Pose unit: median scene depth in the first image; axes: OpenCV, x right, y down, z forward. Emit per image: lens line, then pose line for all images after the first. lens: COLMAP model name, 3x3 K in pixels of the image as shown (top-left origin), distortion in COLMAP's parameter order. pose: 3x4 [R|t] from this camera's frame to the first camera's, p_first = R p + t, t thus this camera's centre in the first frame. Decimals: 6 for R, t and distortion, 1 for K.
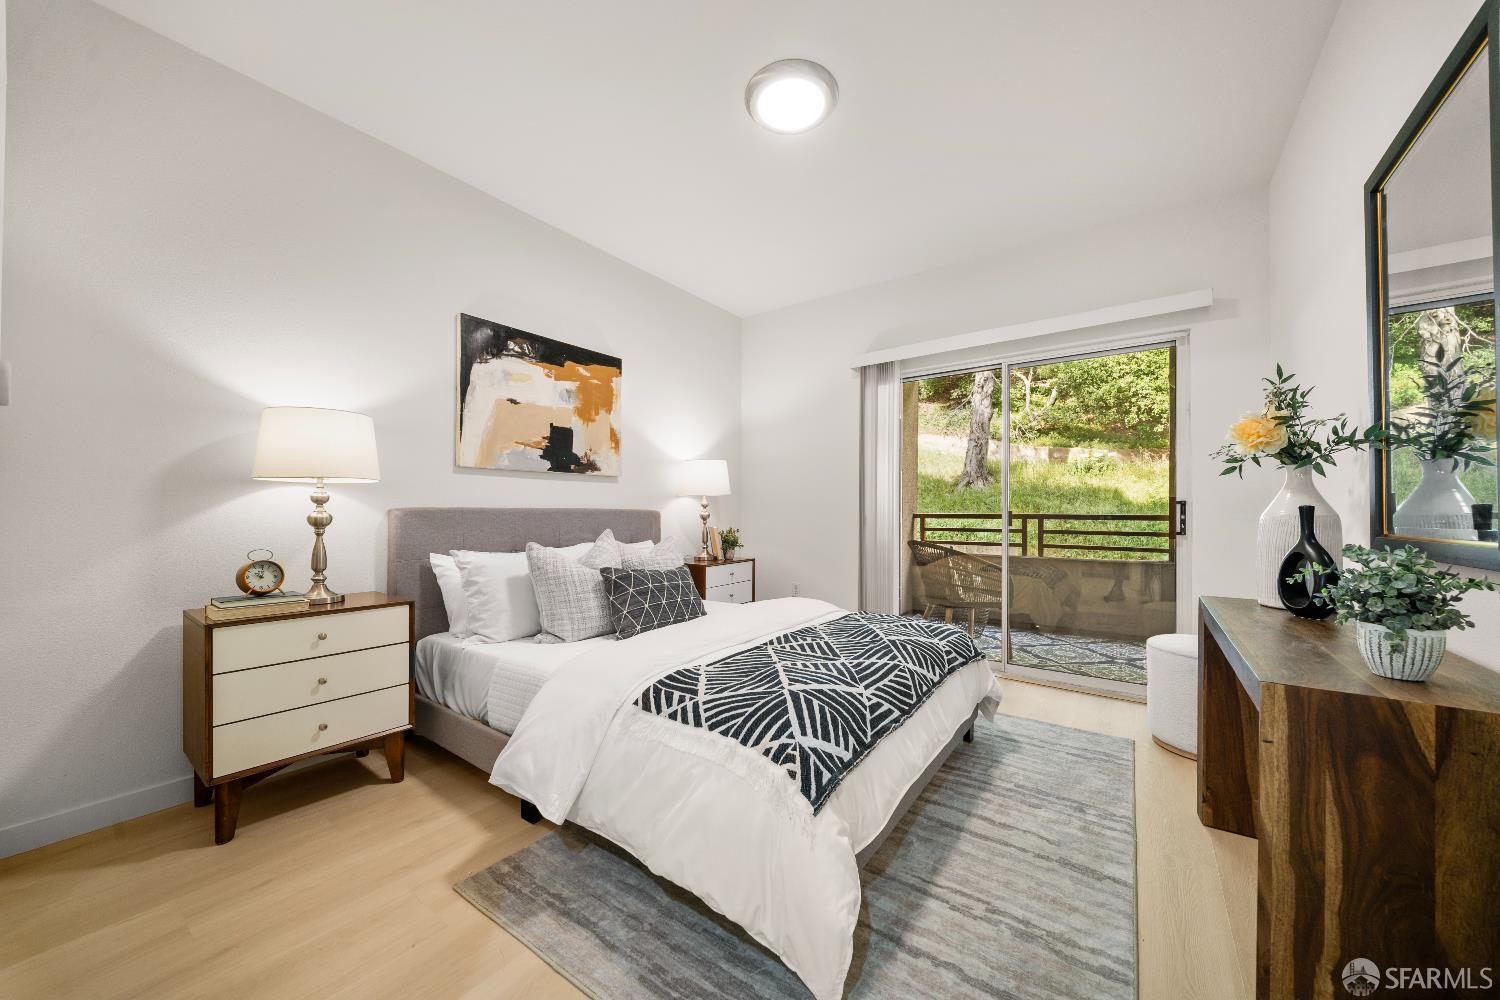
lens RADIAL K [[527.2, 0, 742.5], [0, 527.2, 510.0], [0, 0, 1]] dist [-0.006815, 0.000149]
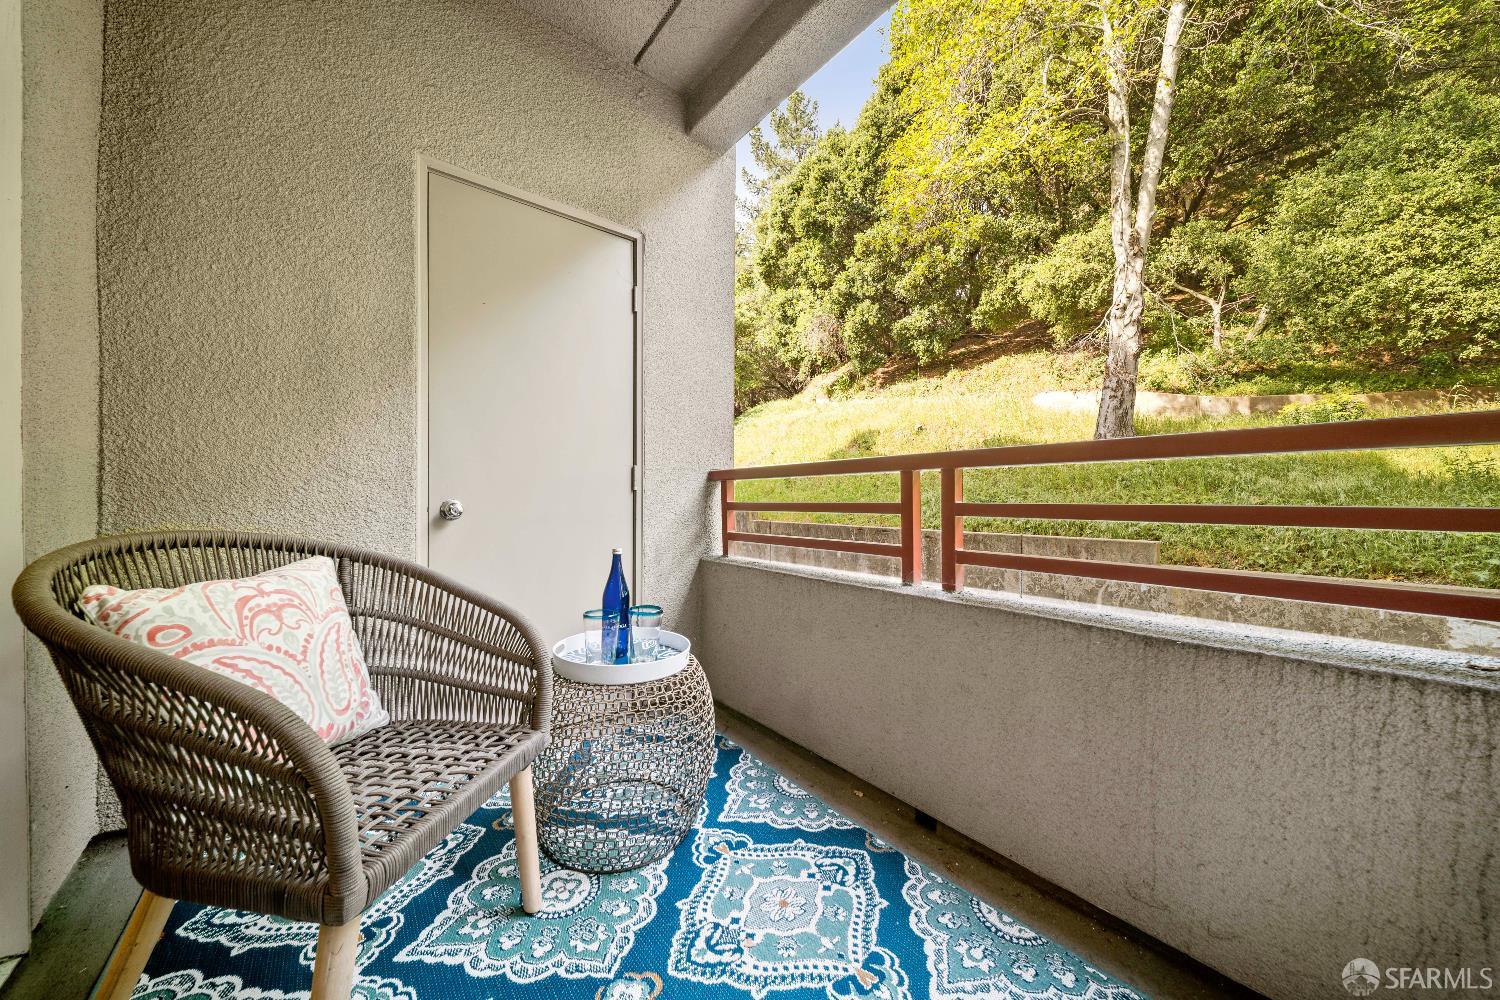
lens RADIAL K [[527.2, 0, 742.5], [0, 527.2, 510.0], [0, 0, 1]] dist [-0.006815, 0.000149]
pose [[0.961839, -0.004711, -0.273576, 0.159959], [0.008879, 0.999863, 0.013996, 0.010921], [0.273472, -0.015891, 0.961749, 0.202756]]
